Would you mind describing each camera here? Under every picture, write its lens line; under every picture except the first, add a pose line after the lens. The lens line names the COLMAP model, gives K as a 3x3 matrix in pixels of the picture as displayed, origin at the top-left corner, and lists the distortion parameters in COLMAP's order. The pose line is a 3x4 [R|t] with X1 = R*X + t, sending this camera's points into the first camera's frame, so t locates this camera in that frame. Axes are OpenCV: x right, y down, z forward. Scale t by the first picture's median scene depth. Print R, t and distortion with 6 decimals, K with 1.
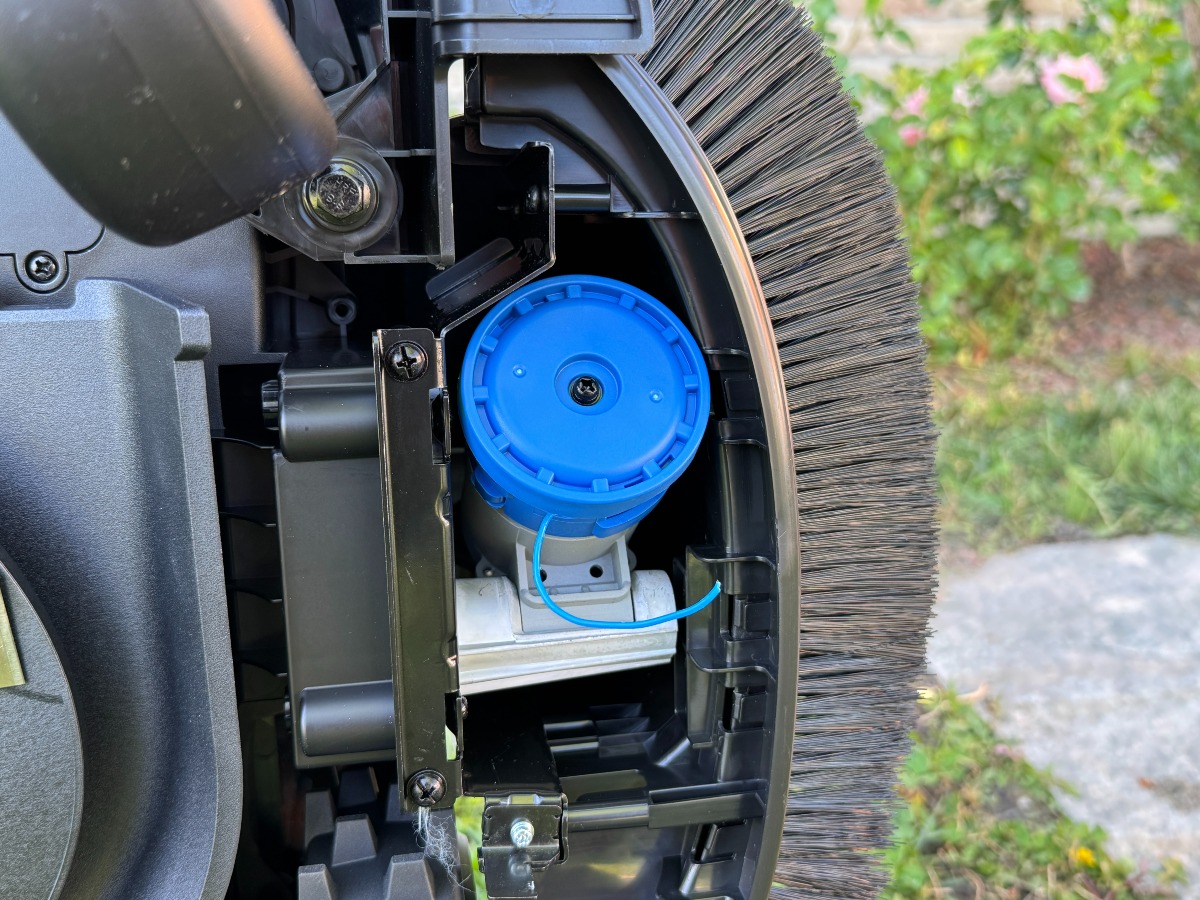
lens RADIAL K [[1200.7, 0, 600.0], [0, 1200.7, 450.0], [0, 0, 1]] dist [0.144812, -0.293678]
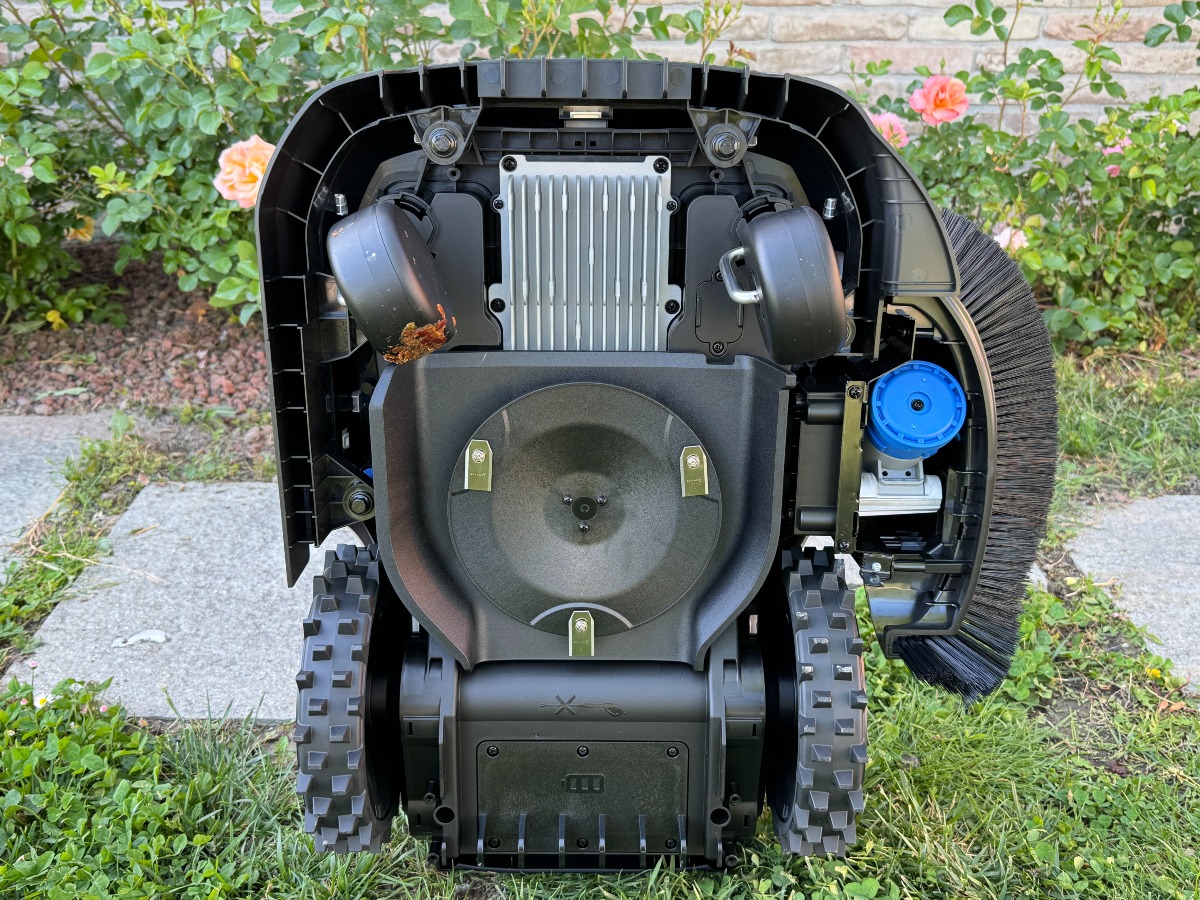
lens RADIAL K [[1200.7, 0, 600.0], [0, 1200.7, 450.0], [0, 0, 1]] dist [0.144812, -0.293678]
pose [[0.985447, 0.076417, -0.151838, -0.259305], [-0.066635, 0.995422, 0.068512, -0.078064], [0.156379, -0.057397, 0.986028, -1.579317]]
